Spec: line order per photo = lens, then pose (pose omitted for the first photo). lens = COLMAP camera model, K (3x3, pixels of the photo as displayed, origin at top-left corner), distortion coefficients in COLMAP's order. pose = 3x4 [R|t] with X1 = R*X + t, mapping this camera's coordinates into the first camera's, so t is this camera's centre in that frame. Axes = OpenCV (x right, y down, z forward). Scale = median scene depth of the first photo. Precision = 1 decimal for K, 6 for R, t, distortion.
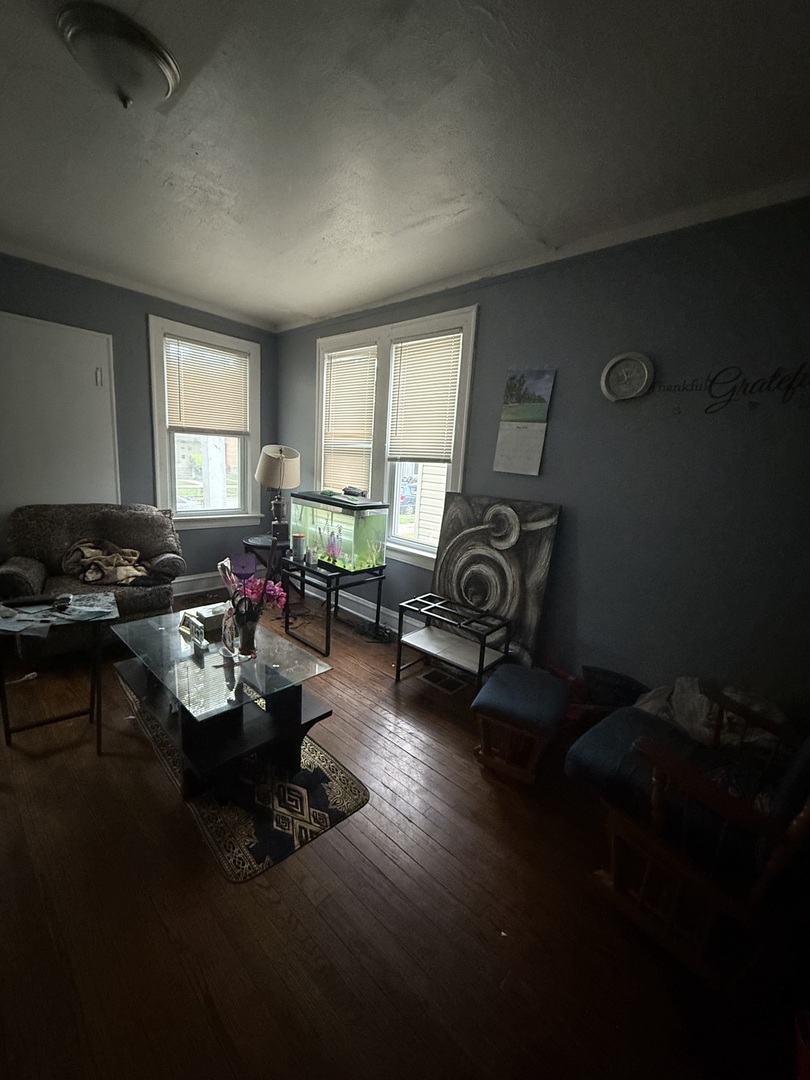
lens RADIAL K [[427.1, 0, 405.0], [0, 427.1, 540.0], [0, 0, 1]] dist [-0.000665, -0.000067]
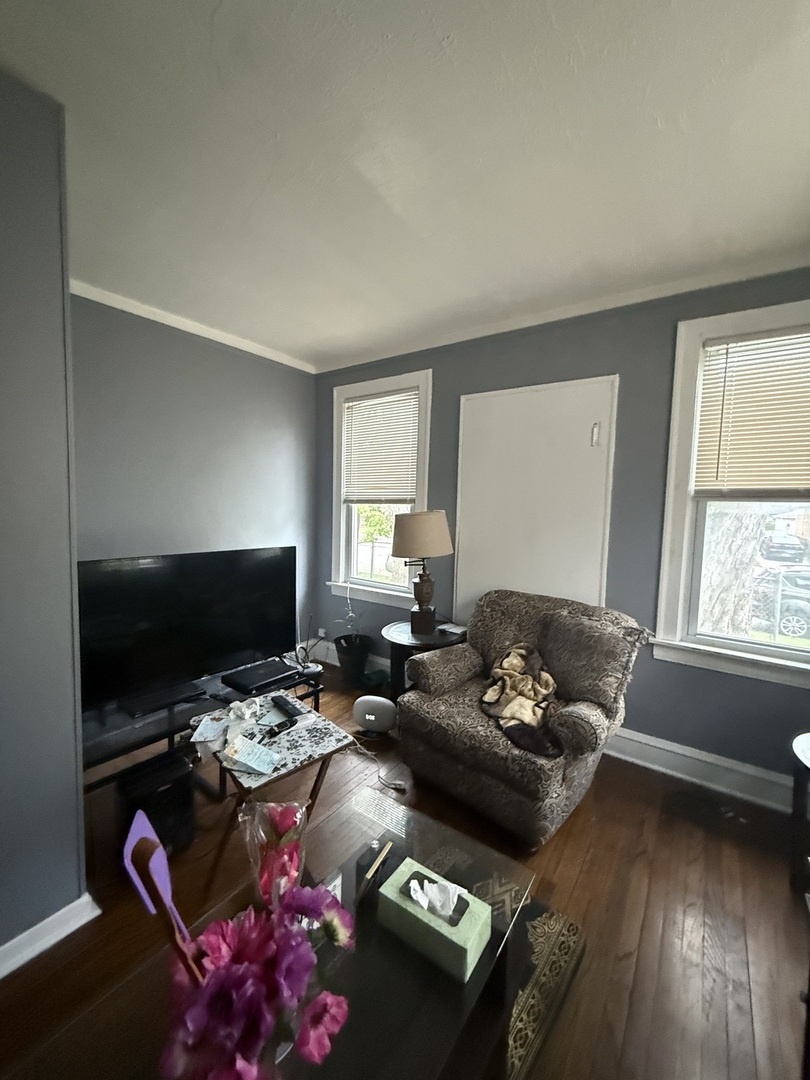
lens RADIAL K [[427.1, 0, 405.0], [0, 427.1, 540.0], [0, 0, 1]] dist [-0.000665, -0.000067]
pose [[0.132542, 0.017962, -0.991015, -0.017250], [-0.204469, 0.978826, -0.009606, -0.135393], [0.969858, 0.203905, 0.133408, 0.660289]]
